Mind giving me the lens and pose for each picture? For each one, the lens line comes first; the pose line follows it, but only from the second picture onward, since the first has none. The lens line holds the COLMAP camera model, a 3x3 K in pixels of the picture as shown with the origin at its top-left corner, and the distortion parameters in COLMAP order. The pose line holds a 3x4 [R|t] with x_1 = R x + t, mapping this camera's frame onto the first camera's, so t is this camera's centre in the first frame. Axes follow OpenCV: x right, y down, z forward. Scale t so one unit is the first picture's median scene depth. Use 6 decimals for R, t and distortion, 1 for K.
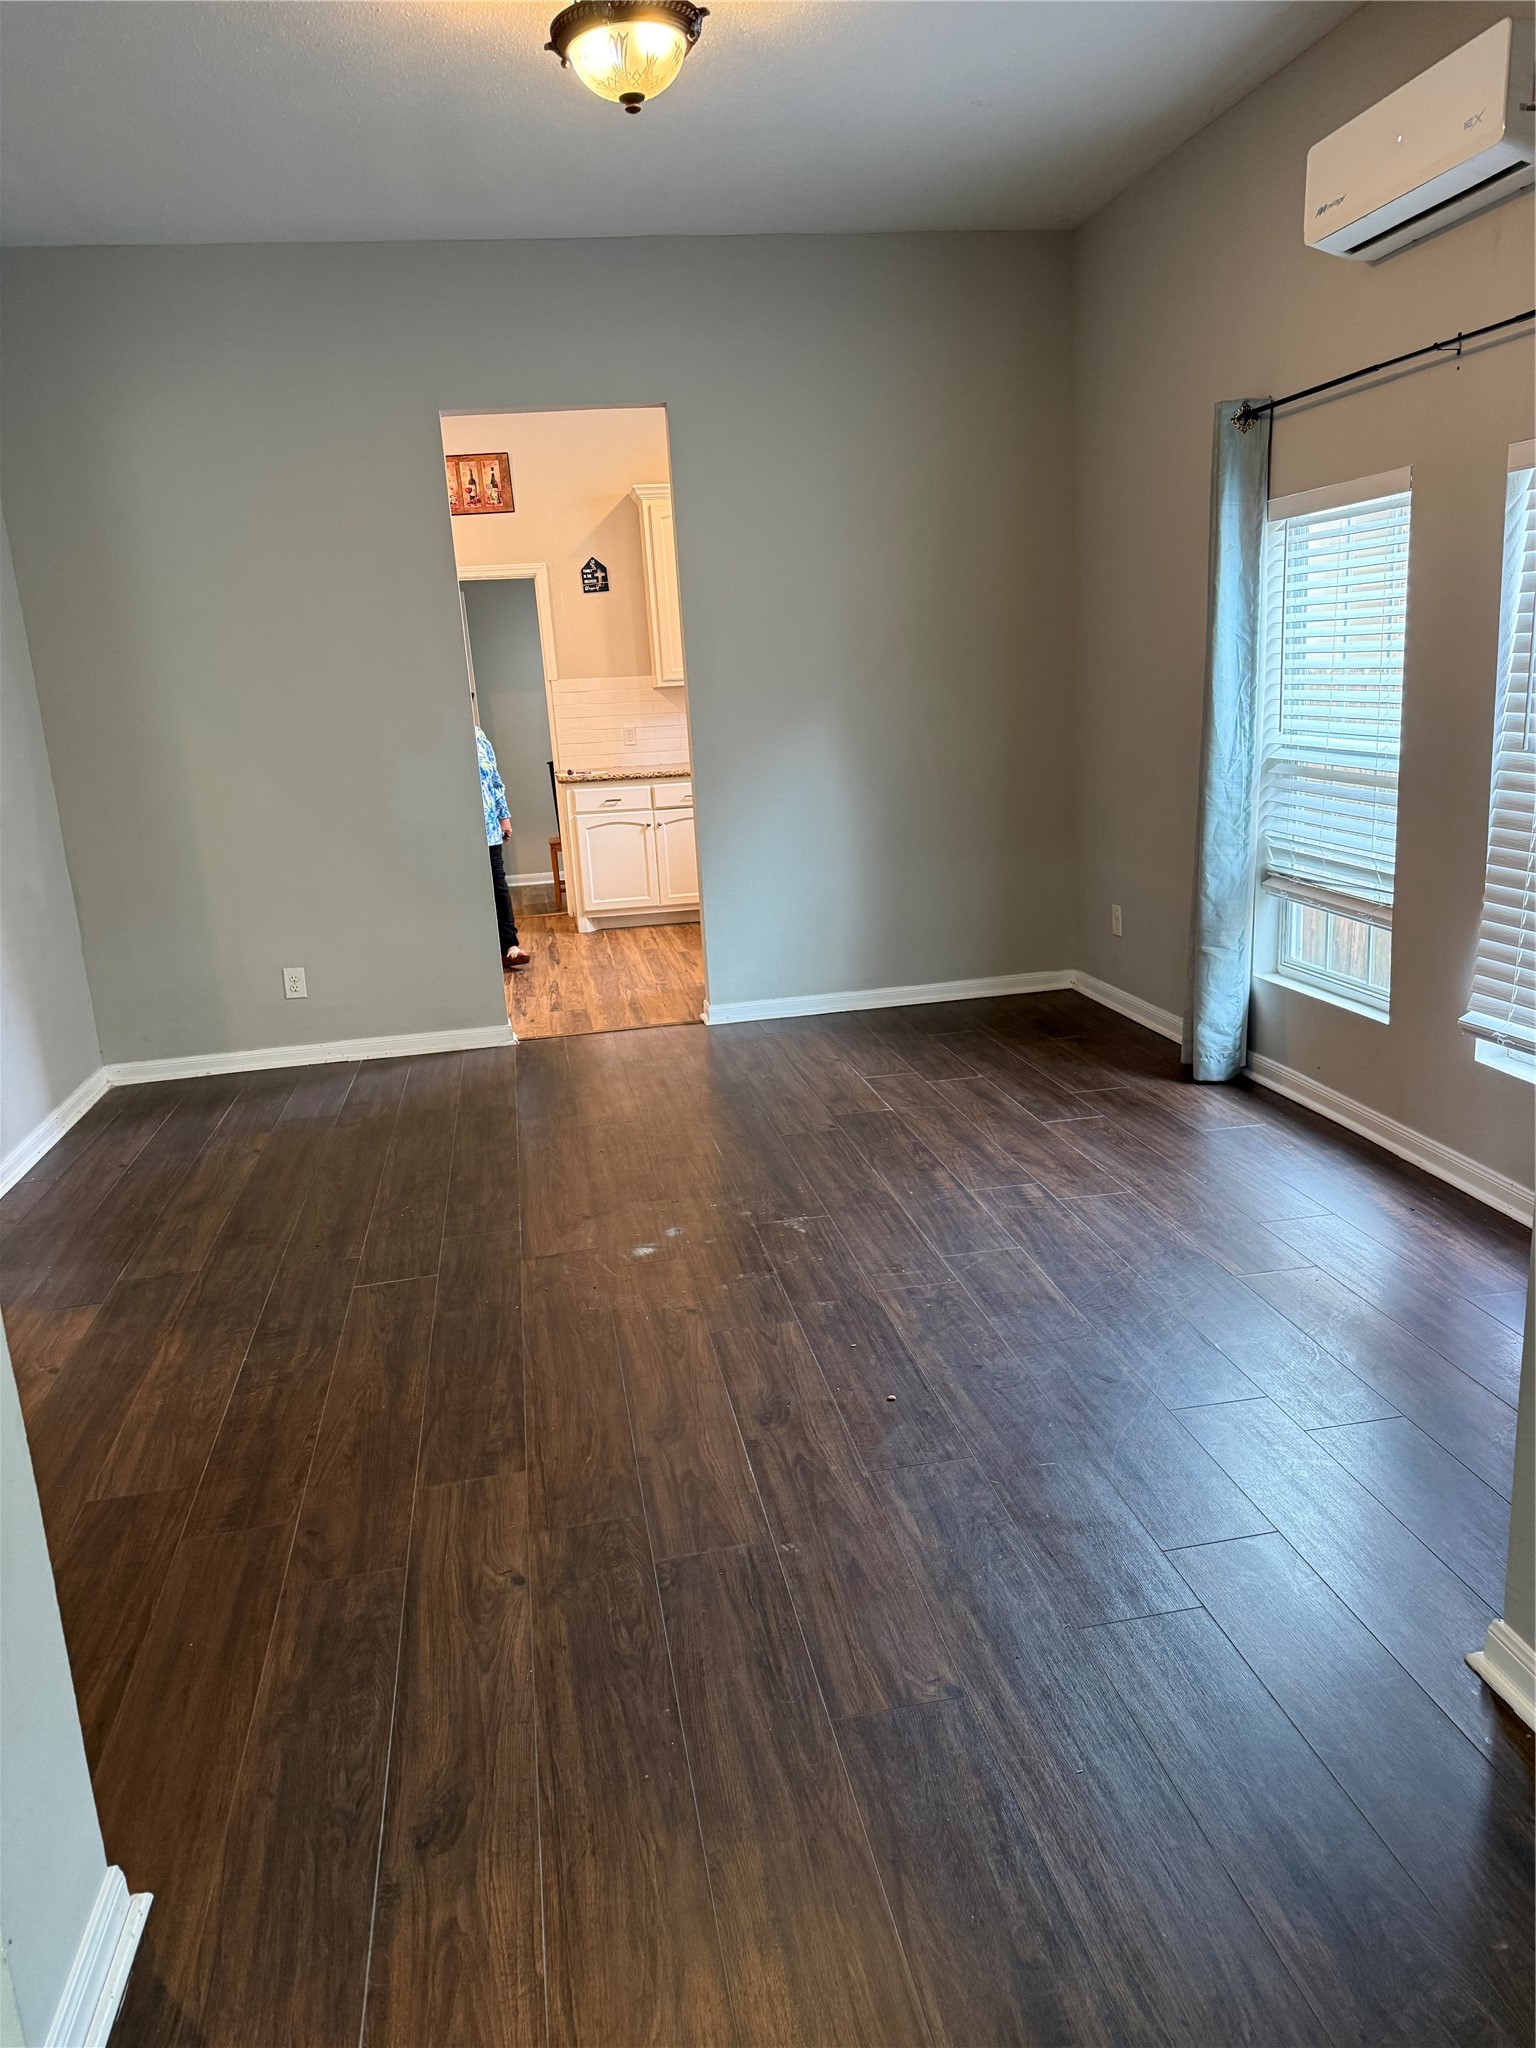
lens RADIAL K [[1428.8, 0, 757.8], [0, 1428.8, 1011.5], [0, 0, 1]] dist [0.149944, -0.237175]
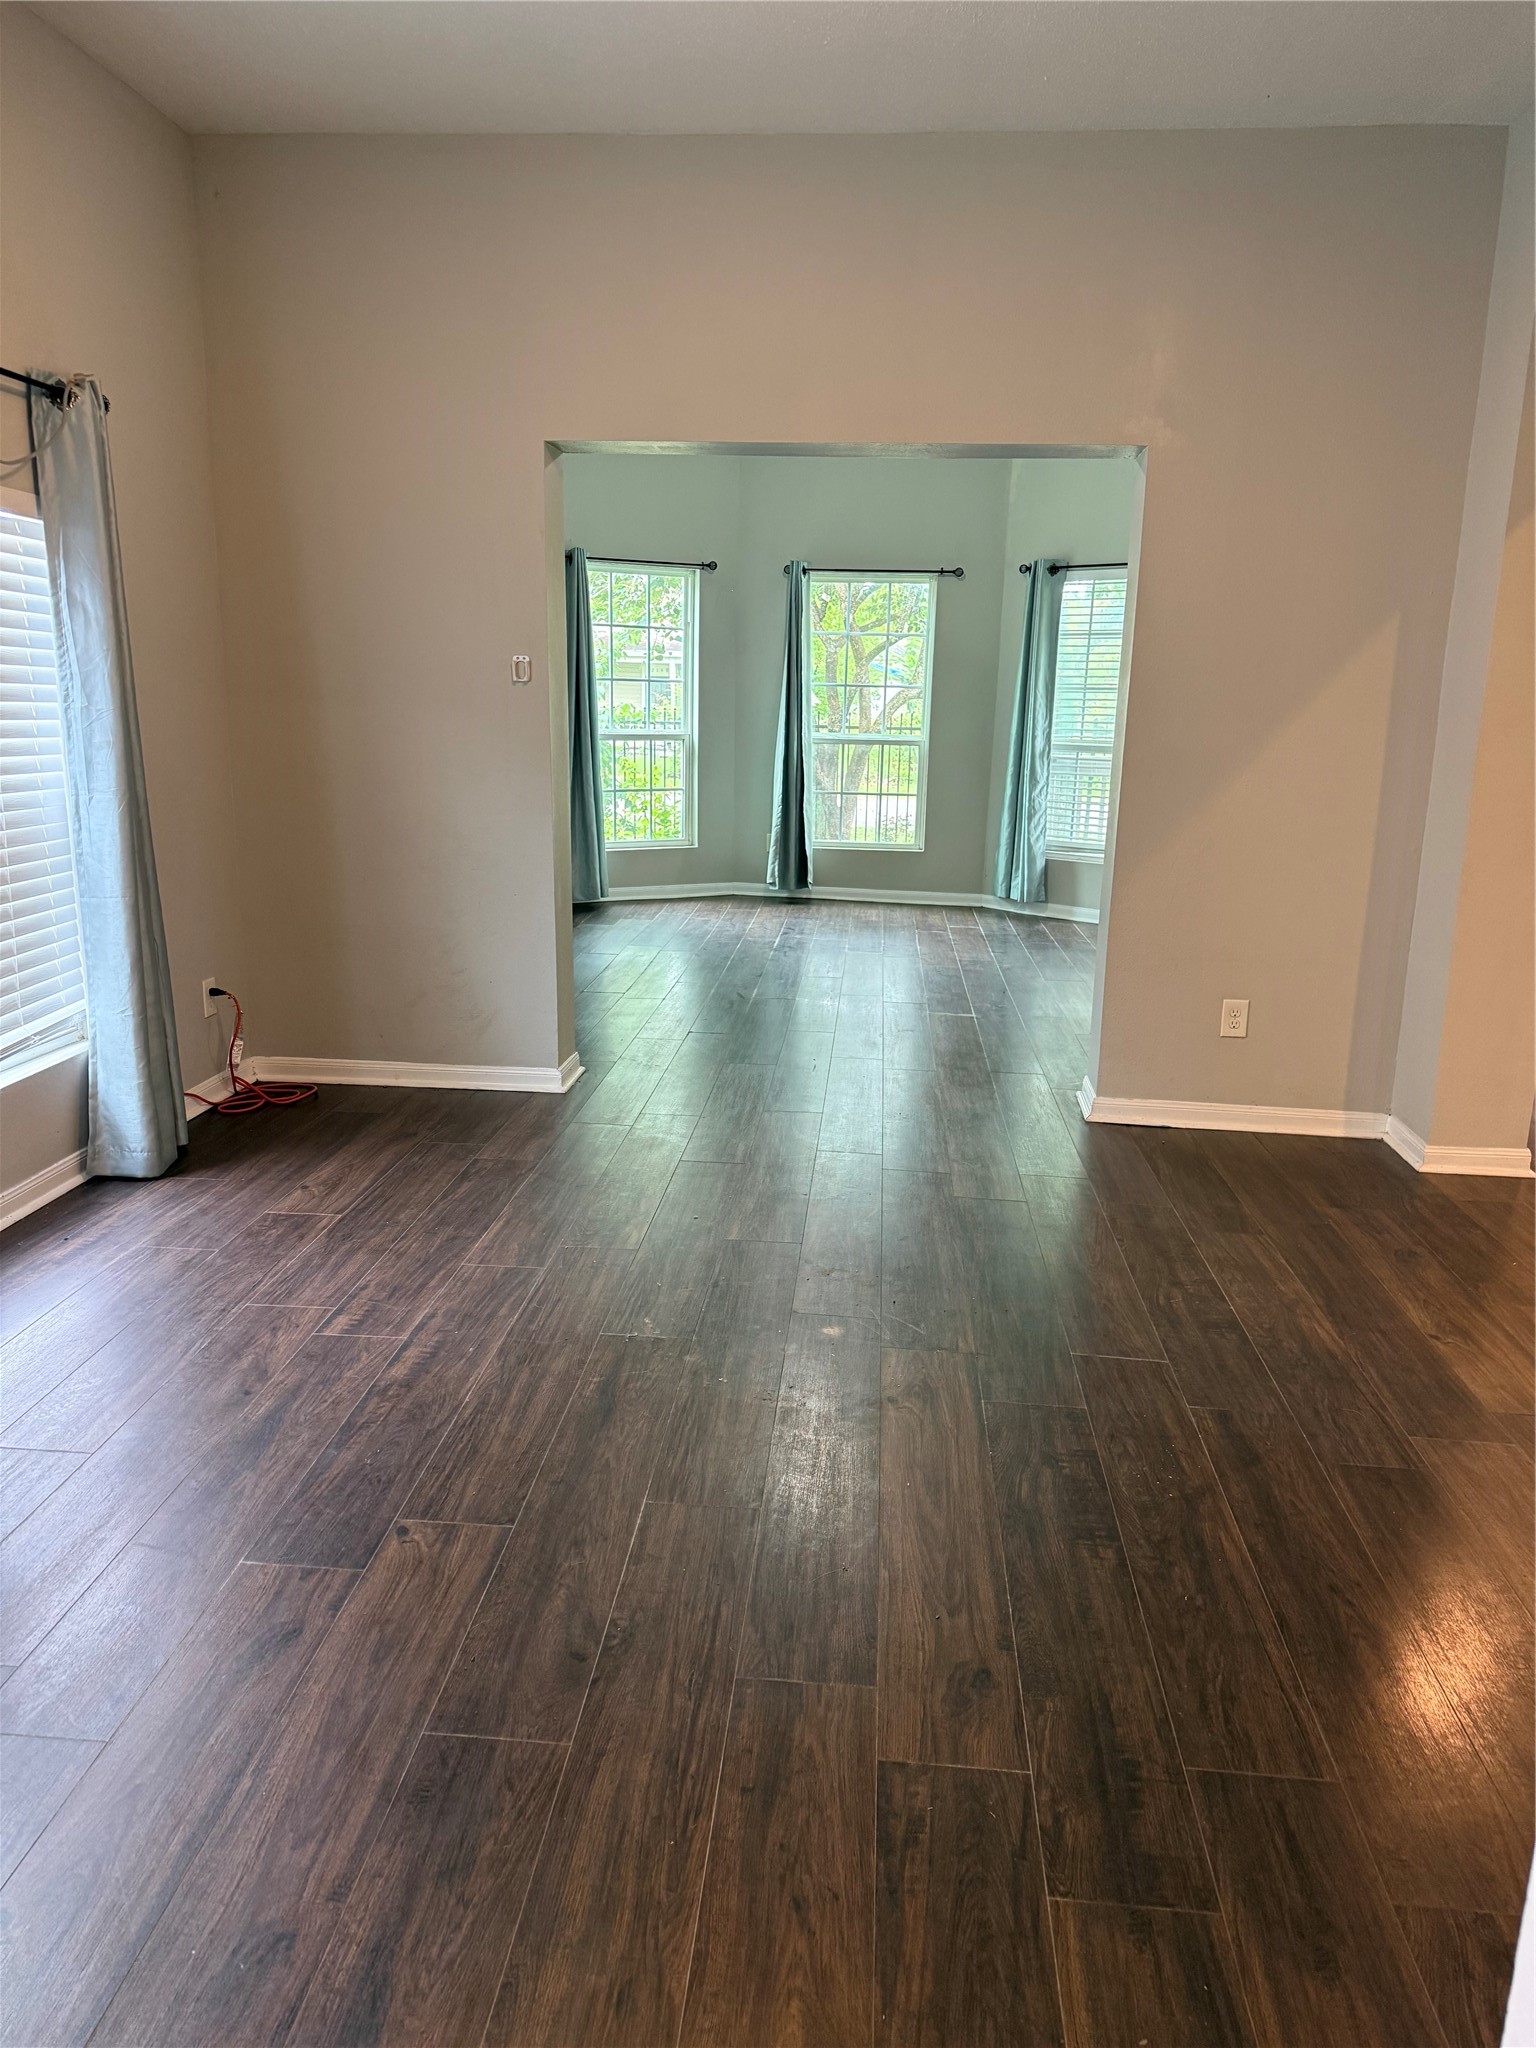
lens RADIAL K [[1420.9, 0, 768.0], [0, 1420.9, 1024.0], [0, 0, 1]] dist [0.100757, -0.141210]
pose [[-0.966804, -0.021186, 0.254640, -0.225858], [0.092500, 0.899947, 0.426075, -0.324578], [-0.238189, 0.435485, -0.868112, 1.475257]]
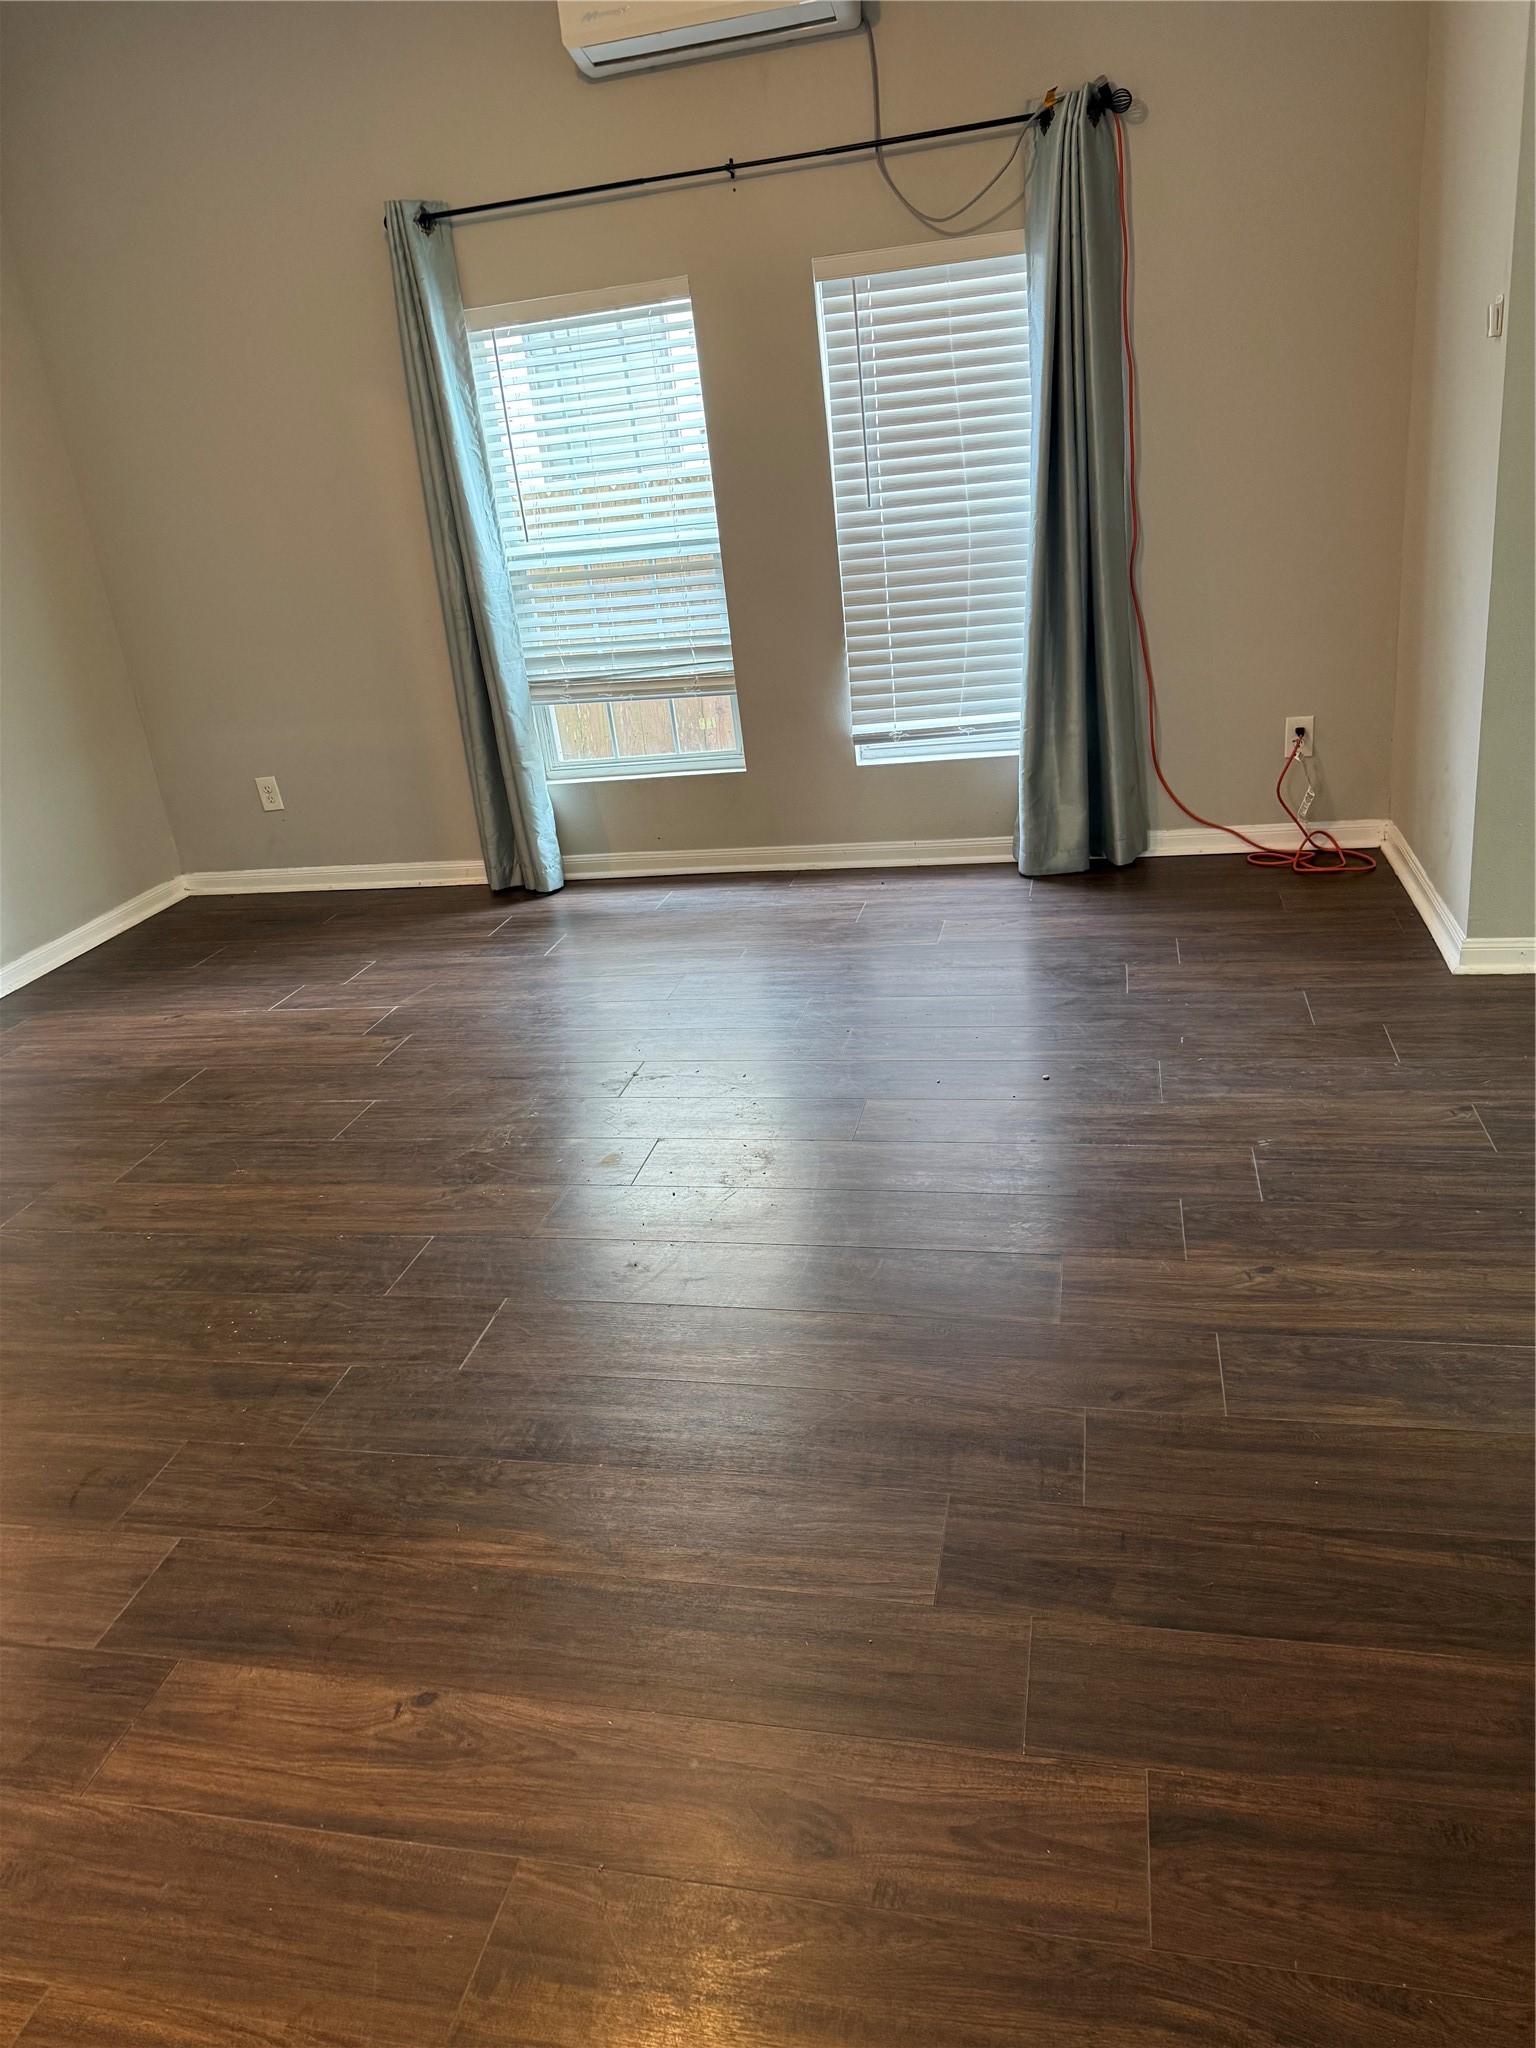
lens RADIAL K [[1428.8, 0, 757.8], [0, 1428.8, 1011.5], [0, 0, 1]] dist [0.149944, -0.237175]
pose [[0.390934, -0.324273, 0.861405, -0.645288], [0.297068, 0.930250, 0.215371, -0.058060], [-0.871161, 0.171700, 0.459997, 0.468011]]
